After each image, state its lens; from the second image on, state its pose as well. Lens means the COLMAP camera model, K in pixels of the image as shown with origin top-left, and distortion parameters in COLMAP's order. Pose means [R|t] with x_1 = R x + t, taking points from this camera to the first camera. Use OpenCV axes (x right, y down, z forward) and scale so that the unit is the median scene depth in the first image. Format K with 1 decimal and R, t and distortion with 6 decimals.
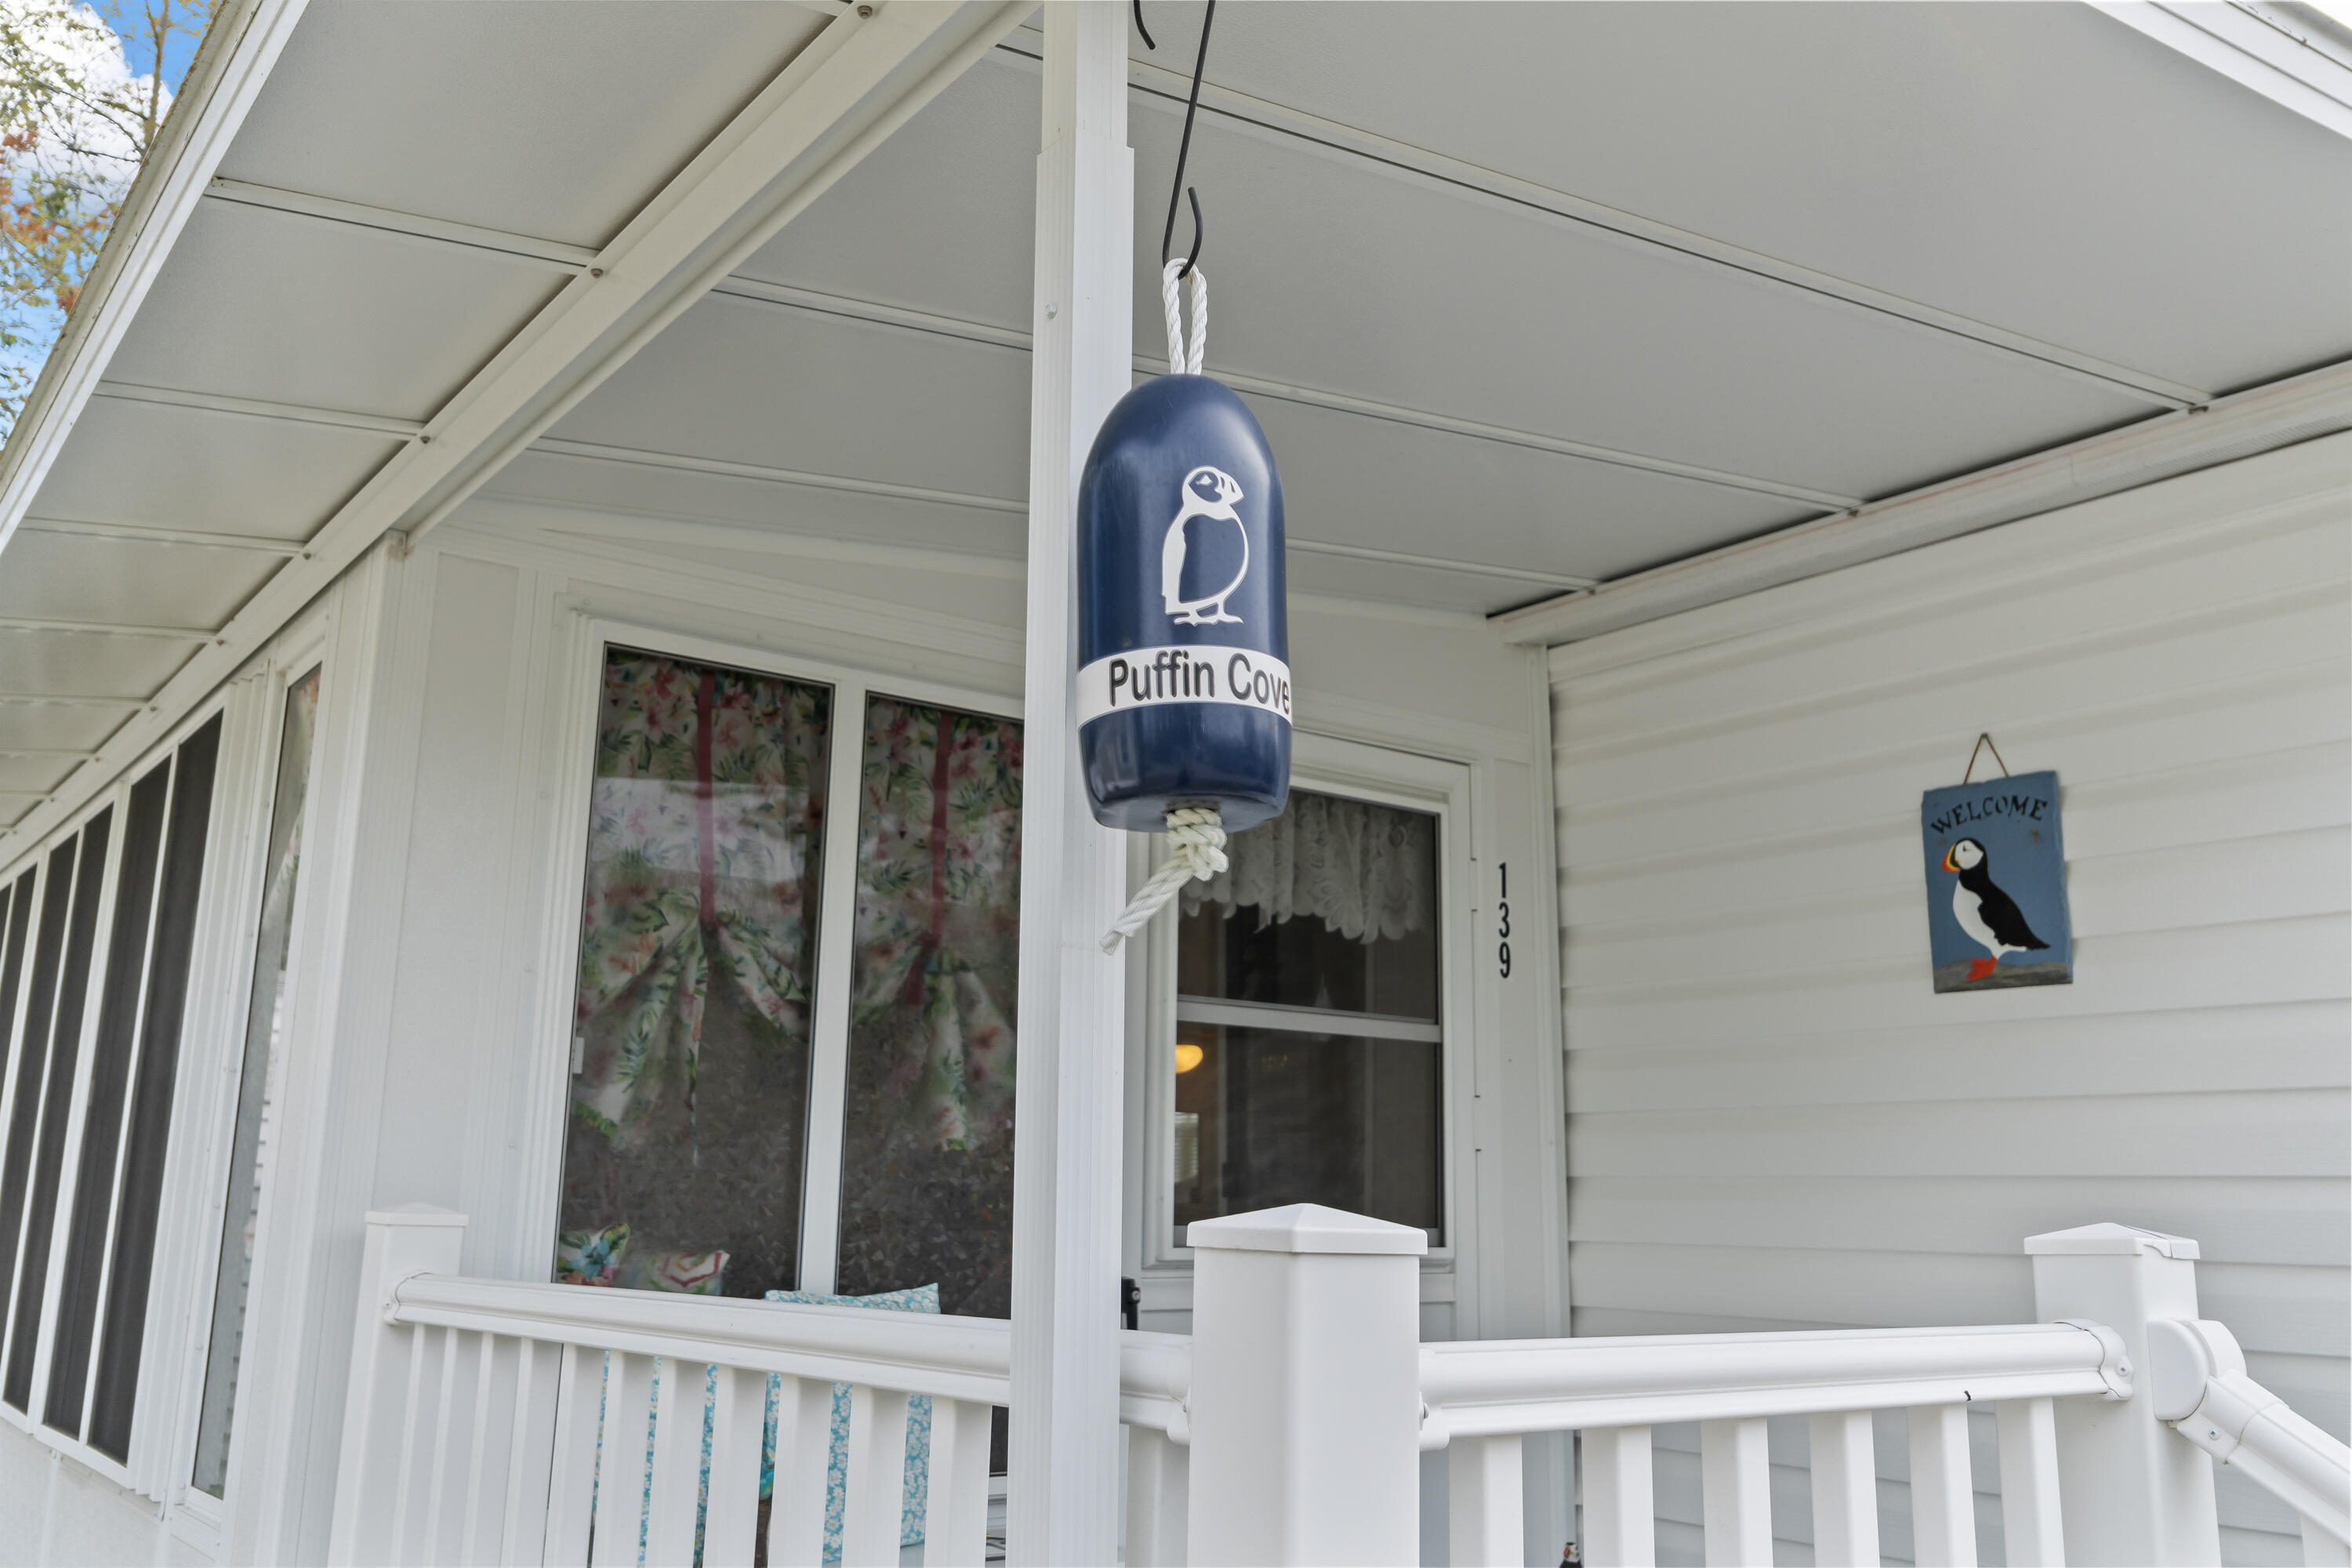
lens RADIAL K [[2022.1, 0, 1176.0], [0, 2022.1, 784.0], [0, 0, 1]] dist [-0.001645, -0.000452]
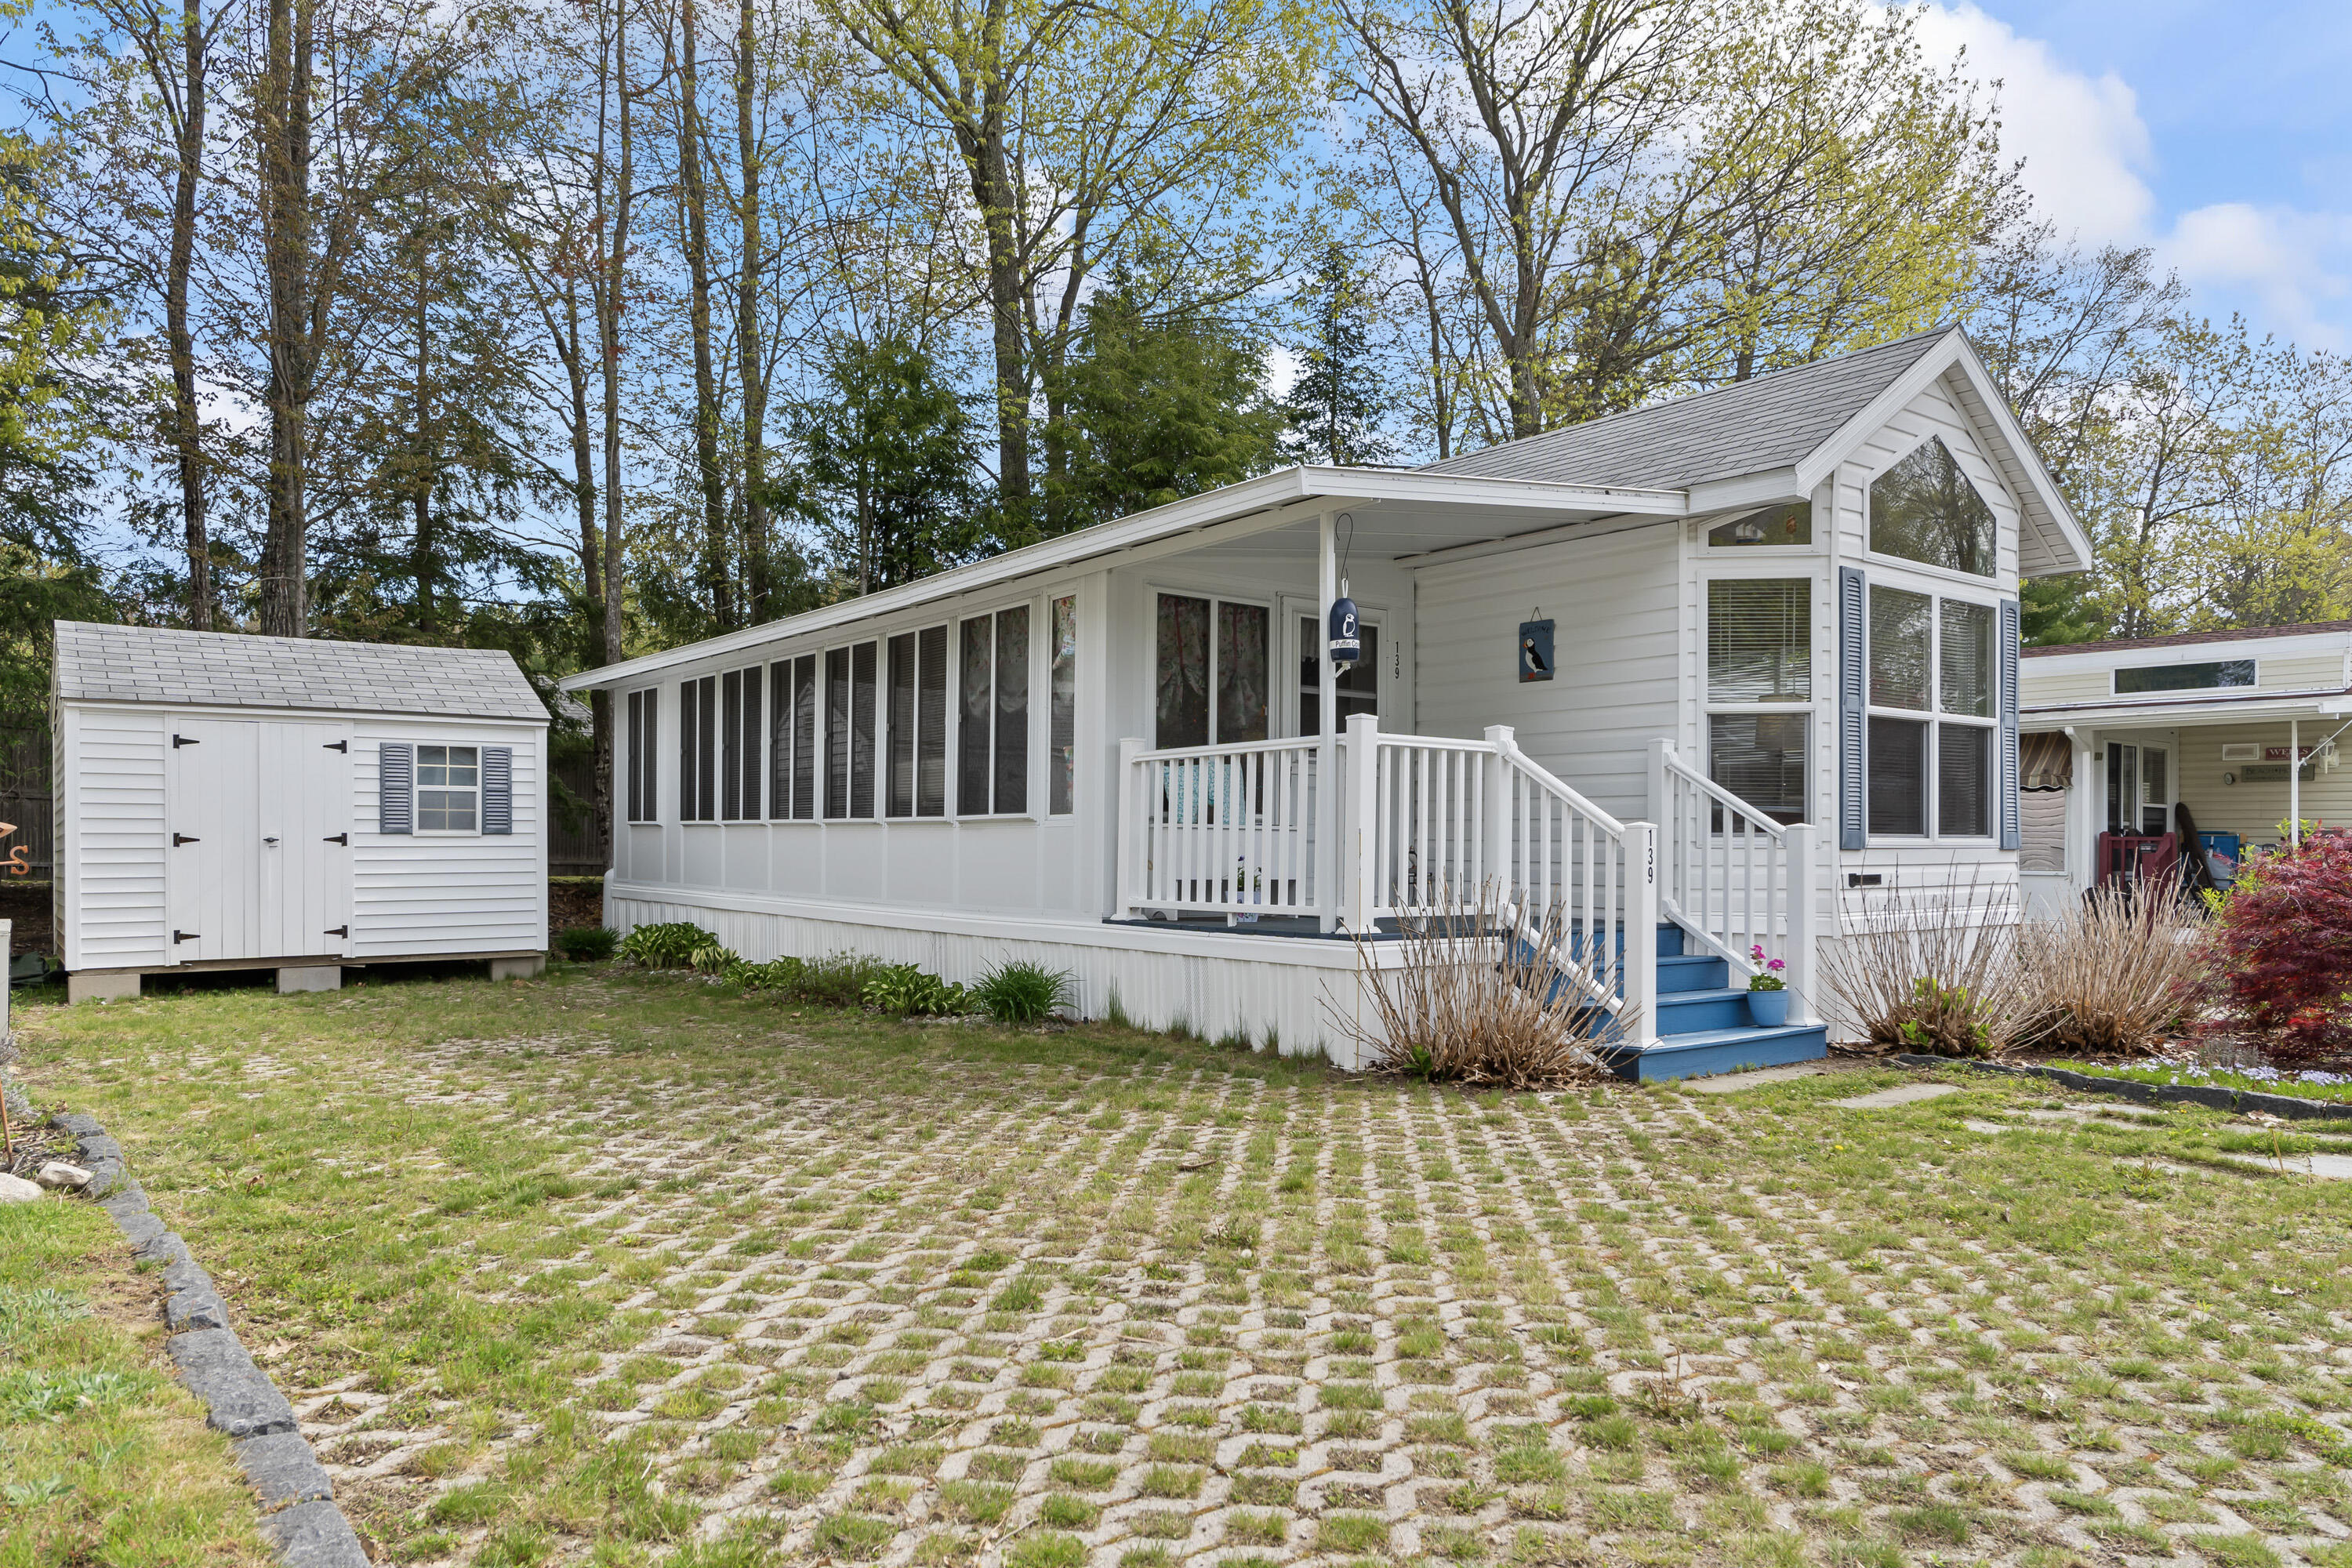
lens RADIAL K [[1529.0, 0, 1173.3], [0, 1529.0, 841.5], [0, 0, 1]] dist [-0.001990, -0.001453]
pose [[0.999943, -0.010601, 0.001428, -0.250629], [0.010073, 0.978123, 0.207786, -0.199973], [-0.003599, -0.207759, 0.978173, -1.792124]]
